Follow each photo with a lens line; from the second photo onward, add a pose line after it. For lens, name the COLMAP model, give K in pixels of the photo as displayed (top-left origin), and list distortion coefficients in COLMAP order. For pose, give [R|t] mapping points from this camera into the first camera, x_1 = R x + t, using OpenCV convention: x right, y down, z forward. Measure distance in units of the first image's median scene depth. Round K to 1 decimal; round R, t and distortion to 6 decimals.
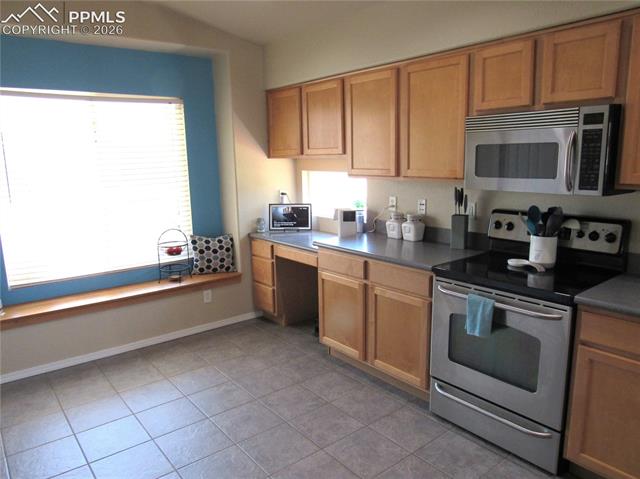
lens RADIAL K [[462.1, 0, 316.1], [0, 462.1, 241.2], [0, 0, 1]] dist [-0.018996, 0.012585]
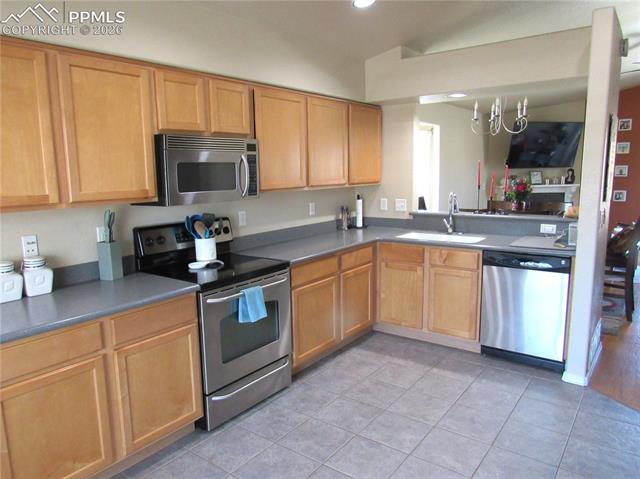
lens RADIAL K [[462.1, 0, 318.0], [0, 462.1, 242.4], [0, 0, 1]] dist [-0.018996, 0.012585]
pose [[-0.256479, -0.130914, 0.957643, -0.510845], [0.192917, 0.963915, 0.183439, -0.112334], [-0.947102, 0.231794, -0.221969, 0.662036]]
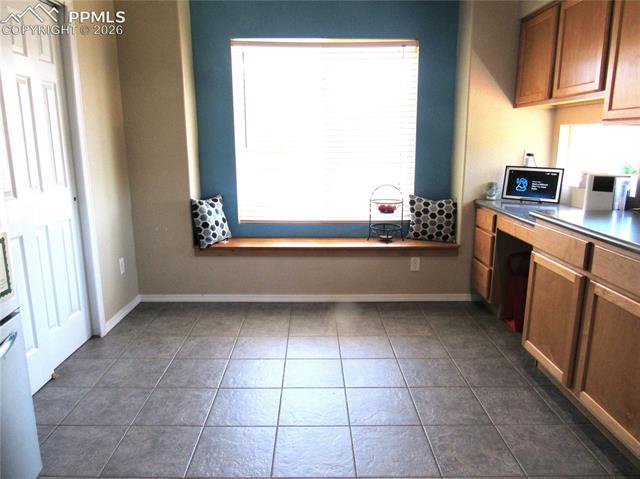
lens RADIAL K [[462.1, 0, 321.2], [0, 462.1, 240.9], [0, 0, 1]] dist [-0.018996, 0.012585]
pose [[0.792342, 0.150146, -0.591312, 0.155696], [-0.127302, 0.988597, 0.080443, 0.028995], [0.596647, 0.011537, 0.802421, 0.191828]]
